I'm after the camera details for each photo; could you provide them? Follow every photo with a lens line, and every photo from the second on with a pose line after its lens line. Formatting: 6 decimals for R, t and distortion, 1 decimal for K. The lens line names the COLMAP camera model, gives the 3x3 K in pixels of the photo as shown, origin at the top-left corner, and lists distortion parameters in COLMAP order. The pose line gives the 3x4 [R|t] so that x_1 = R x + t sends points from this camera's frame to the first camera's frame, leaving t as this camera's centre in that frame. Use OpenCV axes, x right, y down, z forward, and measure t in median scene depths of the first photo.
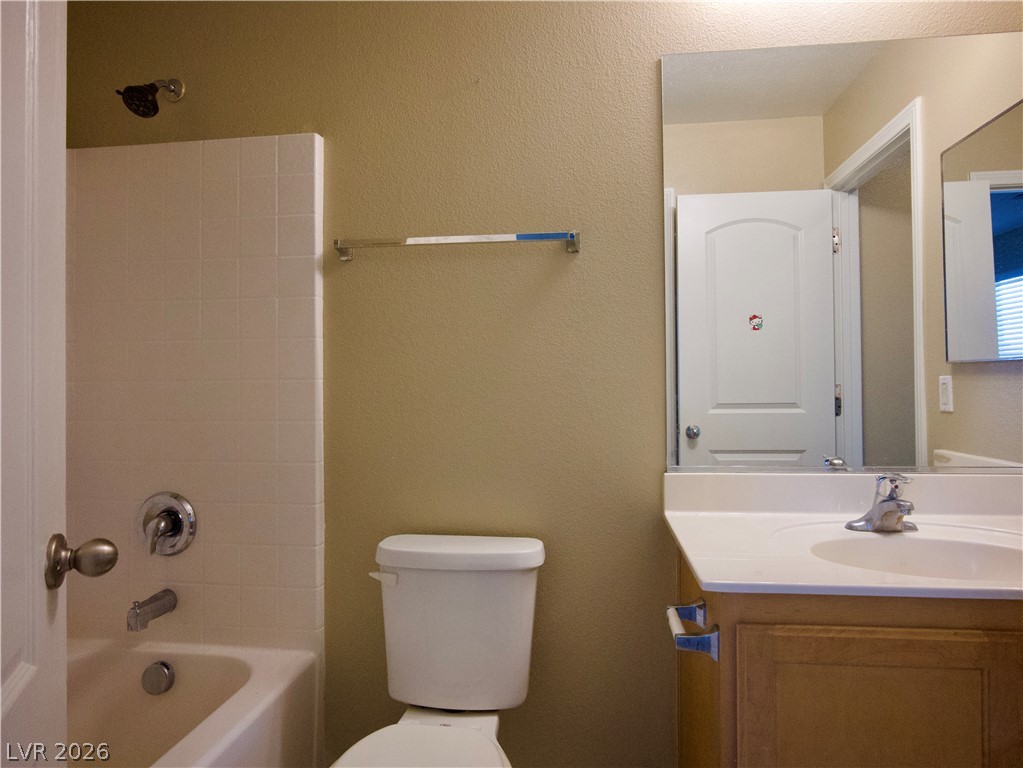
lens RADIAL K [[570.6, 0, 511.5], [0, 570.6, 384.0], [0, 0, 1]] dist [-0.022505, 0.000939]
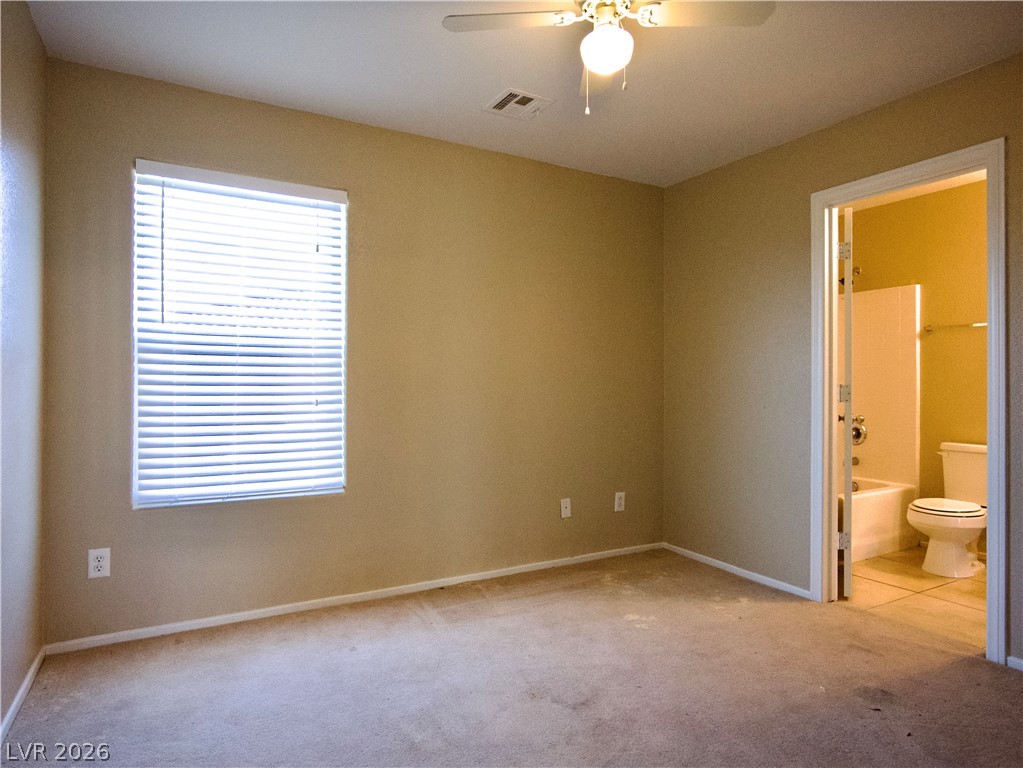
lens RADIAL K [[570.6, 0, 511.5], [0, 570.6, 384.0], [0, 0, 1]] dist [-0.022505, 0.000939]
pose [[0.580564, 0.008901, -0.814166, 0.688037], [0.002788, 0.999913, 0.012920, -0.041166], [0.814210, -0.009770, 0.580489, -2.024563]]
